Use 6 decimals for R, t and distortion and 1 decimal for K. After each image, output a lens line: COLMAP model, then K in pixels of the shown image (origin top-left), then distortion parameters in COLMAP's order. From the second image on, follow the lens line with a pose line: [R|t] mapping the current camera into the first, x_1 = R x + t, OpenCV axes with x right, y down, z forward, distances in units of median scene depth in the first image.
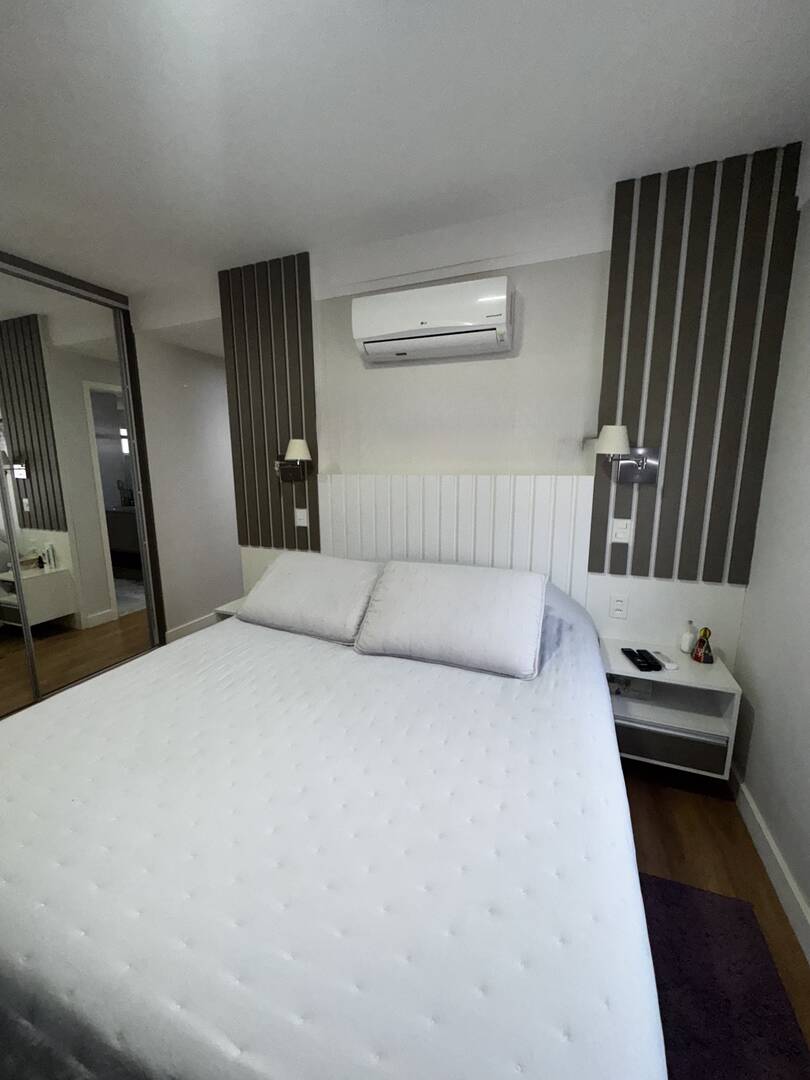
lens RADIAL K [[432.6, 0, 404.4], [0, 432.6, 541.3], [0, 0, 1]] dist [-0.004335, 0.000884]
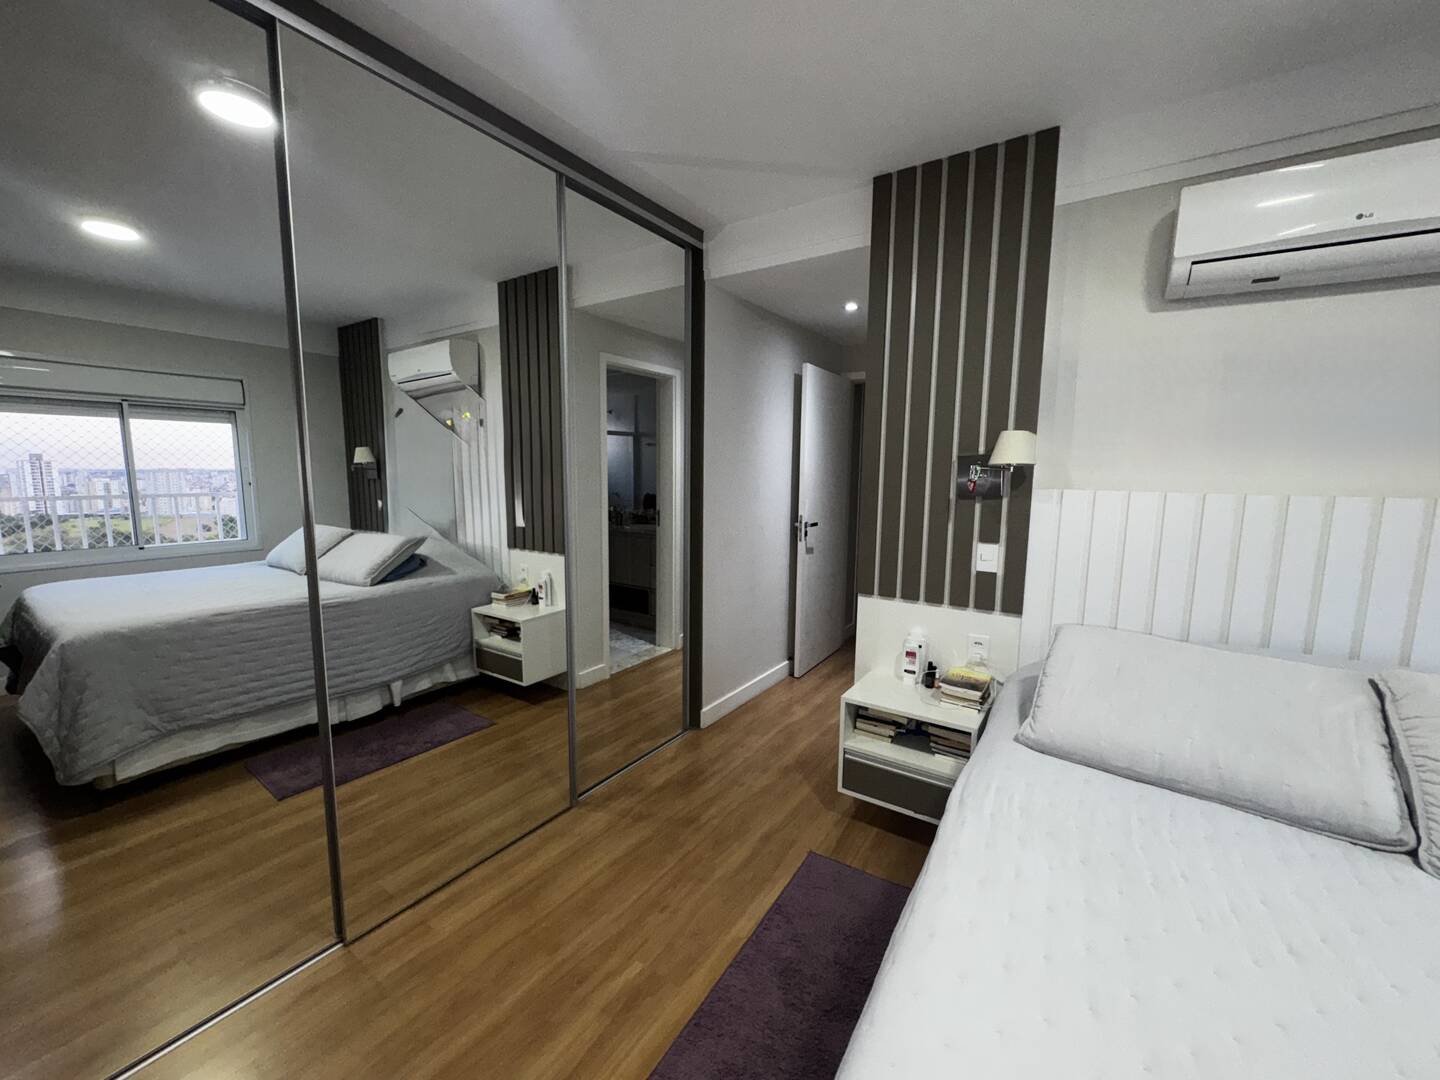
lens RADIAL K [[576.8, 0, 718.9], [0, 576.8, 542.0], [0, 0, 1]] dist [-0.004335, 0.000884]
pose [[0.977481, 0.044049, -0.206377, -0.563261], [-0.054662, 0.997445, -0.046004, -0.023721], [0.203823, 0.056249, 0.977391, 0.159475]]
